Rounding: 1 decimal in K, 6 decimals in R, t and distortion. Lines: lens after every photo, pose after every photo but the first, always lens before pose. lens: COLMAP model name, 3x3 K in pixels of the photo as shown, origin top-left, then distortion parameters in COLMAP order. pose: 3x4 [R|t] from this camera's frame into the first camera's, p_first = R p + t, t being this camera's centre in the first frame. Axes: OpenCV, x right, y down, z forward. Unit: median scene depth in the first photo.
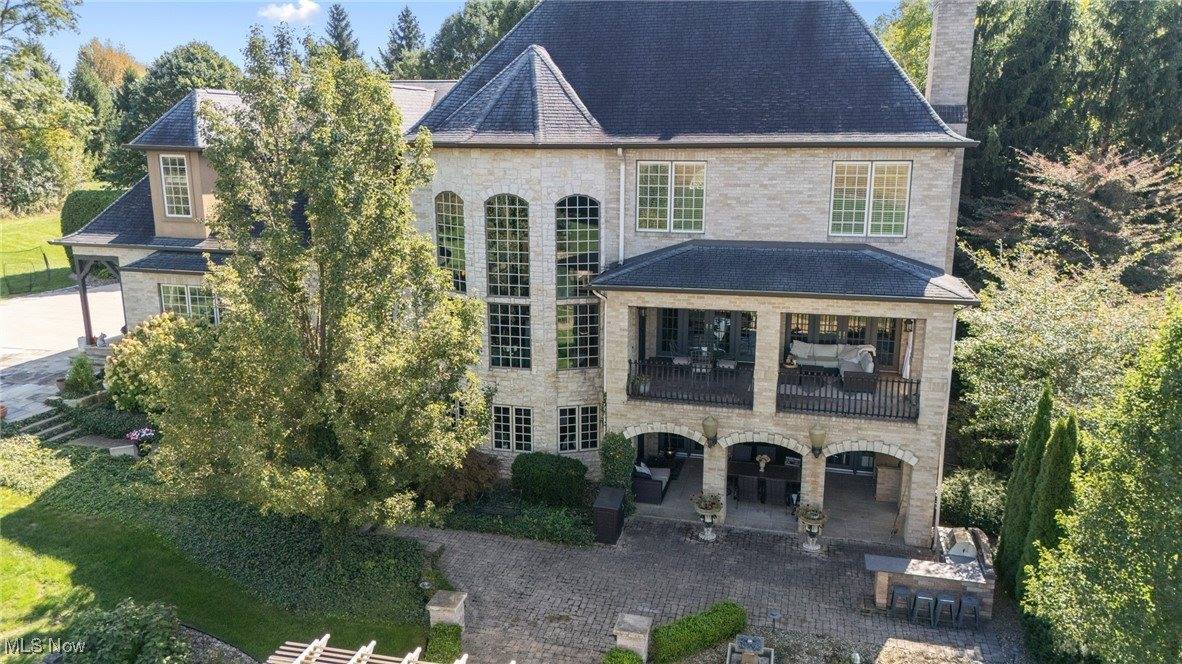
lens RADIAL K [[848.0, 0, 591.3], [0, 848.0, 333.3], [0, 0, 1]] dist [0.036294, -0.001936]
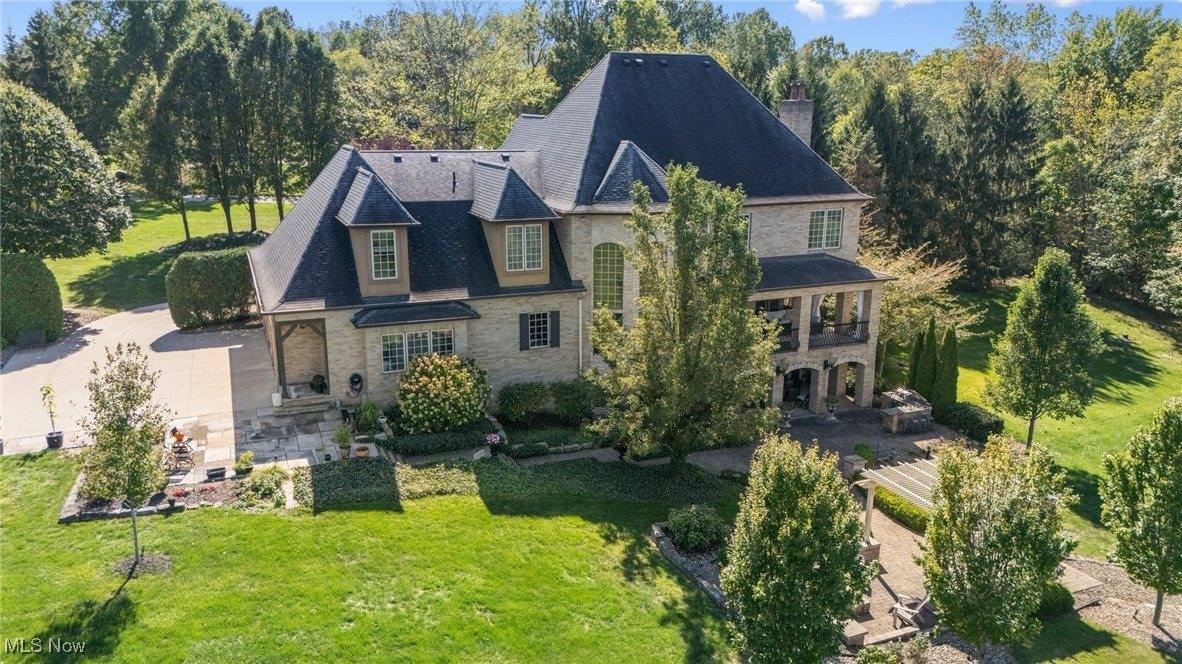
lens RADIAL K [[848.0, 0, 590.7], [0, 848.0, 330.0], [0, 0, 1]] dist [0.036294, -0.001936]
pose [[0.810434, -0.148811, 0.566615, -1.160158], [0.126634, 0.988833, 0.078573, -0.149207], [-0.571980, 0.008075, 0.820228, -0.225507]]
